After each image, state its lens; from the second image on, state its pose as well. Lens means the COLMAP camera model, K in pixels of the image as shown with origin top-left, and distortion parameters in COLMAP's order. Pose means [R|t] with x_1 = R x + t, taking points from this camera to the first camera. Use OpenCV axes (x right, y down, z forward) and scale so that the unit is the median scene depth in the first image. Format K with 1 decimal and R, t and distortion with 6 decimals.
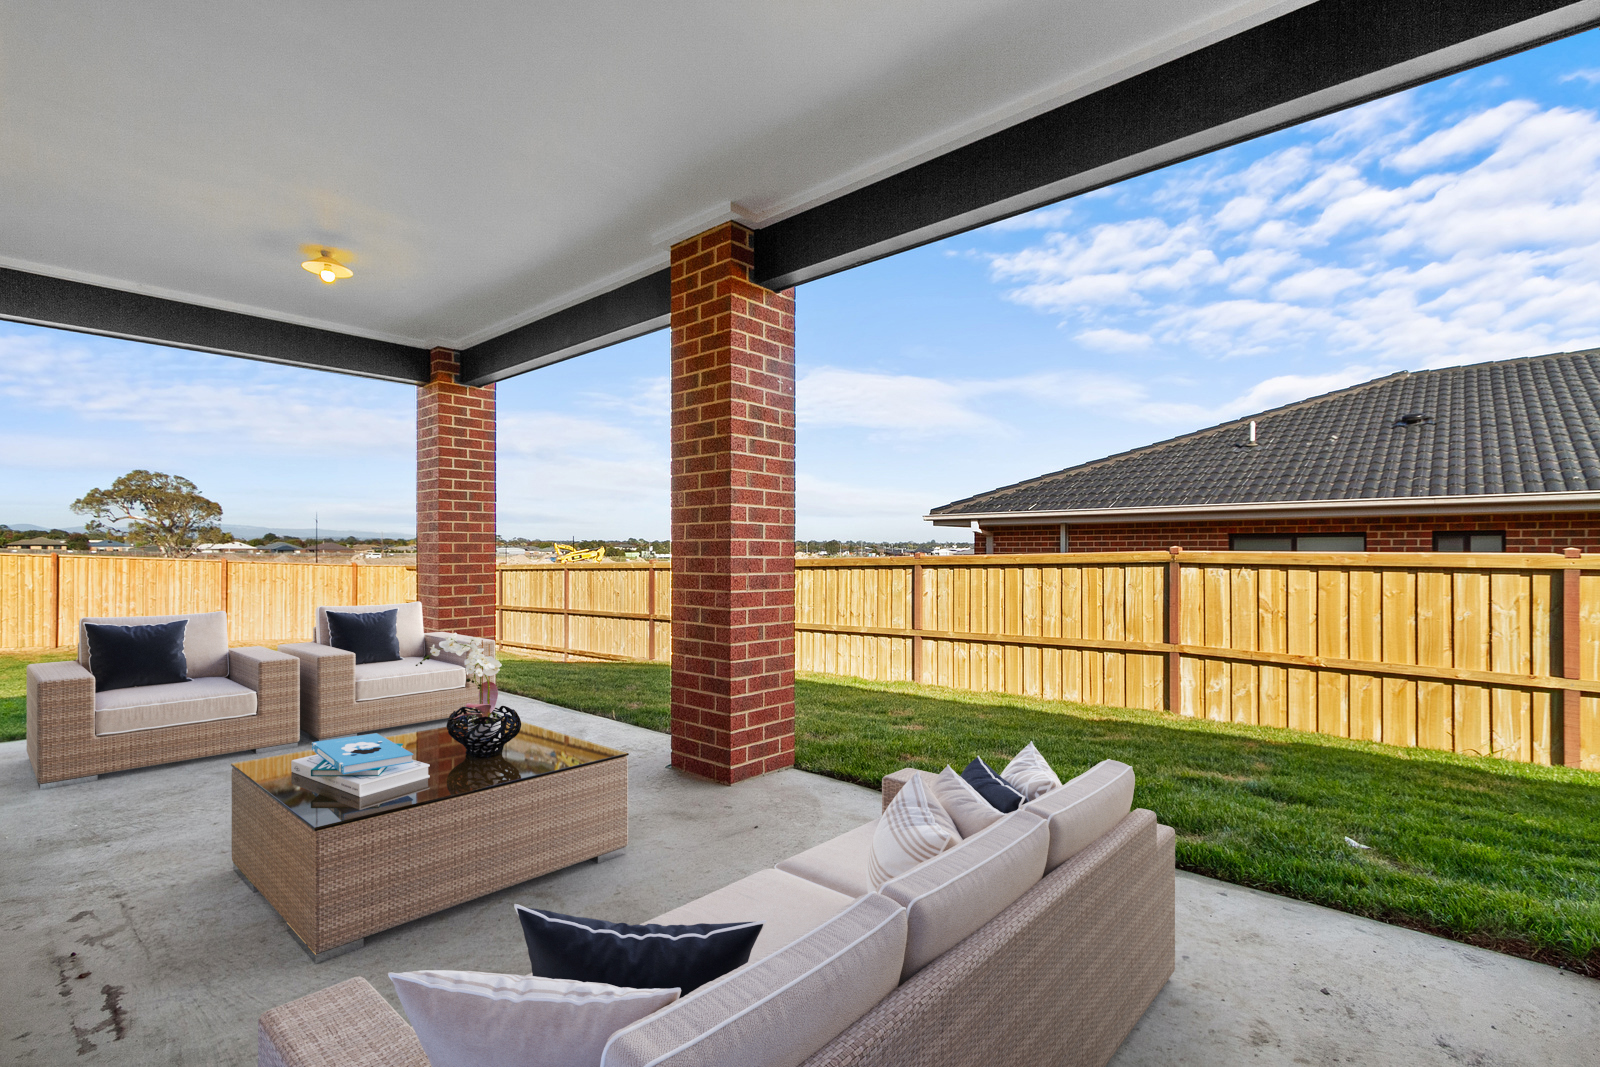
lens RADIAL K [[737.1, 0, 802.4], [0, 737.1, 542.9], [0, 0, 1]] dist [0.000126, 0.000066]
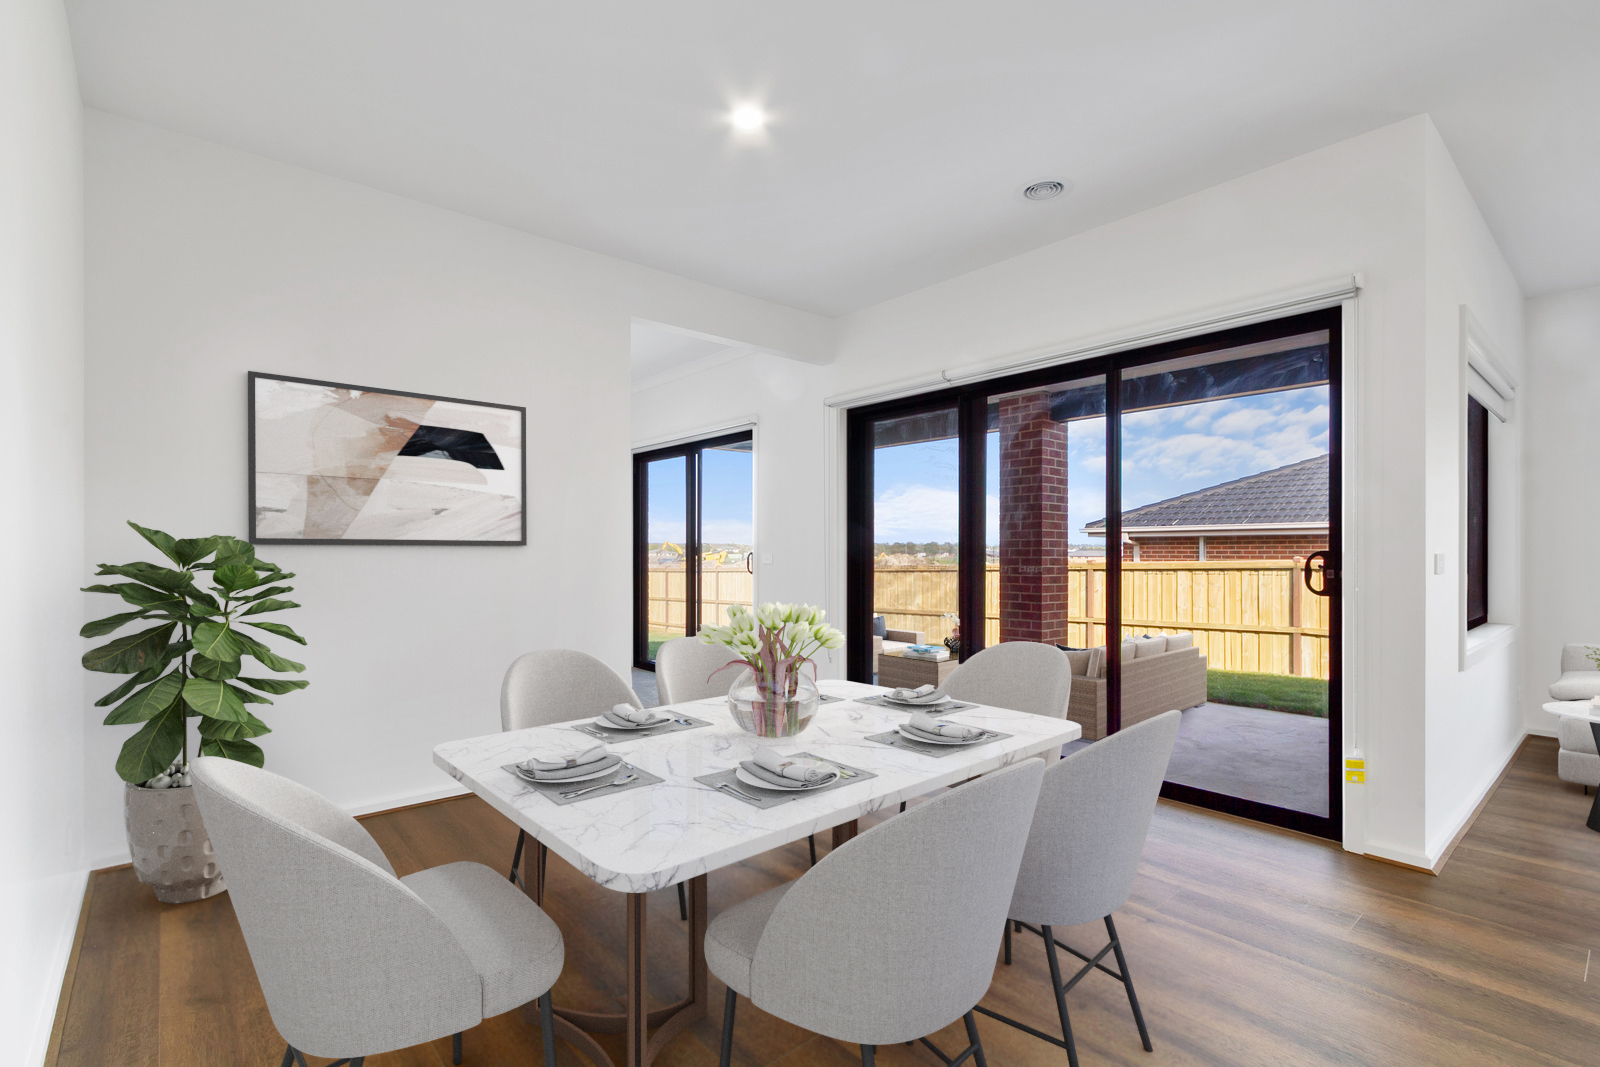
lens RADIAL K [[737.1, 0, 799.6], [0, 737.1, 545.8], [0, 0, 1]] dist [0.000126, 0.000066]
pose [[0.991061, -0.002194, -0.133390, -0.224303], [0.002383, 0.999996, 0.001254, -0.018543], [0.133387, -0.001561, 0.991063, -0.471093]]
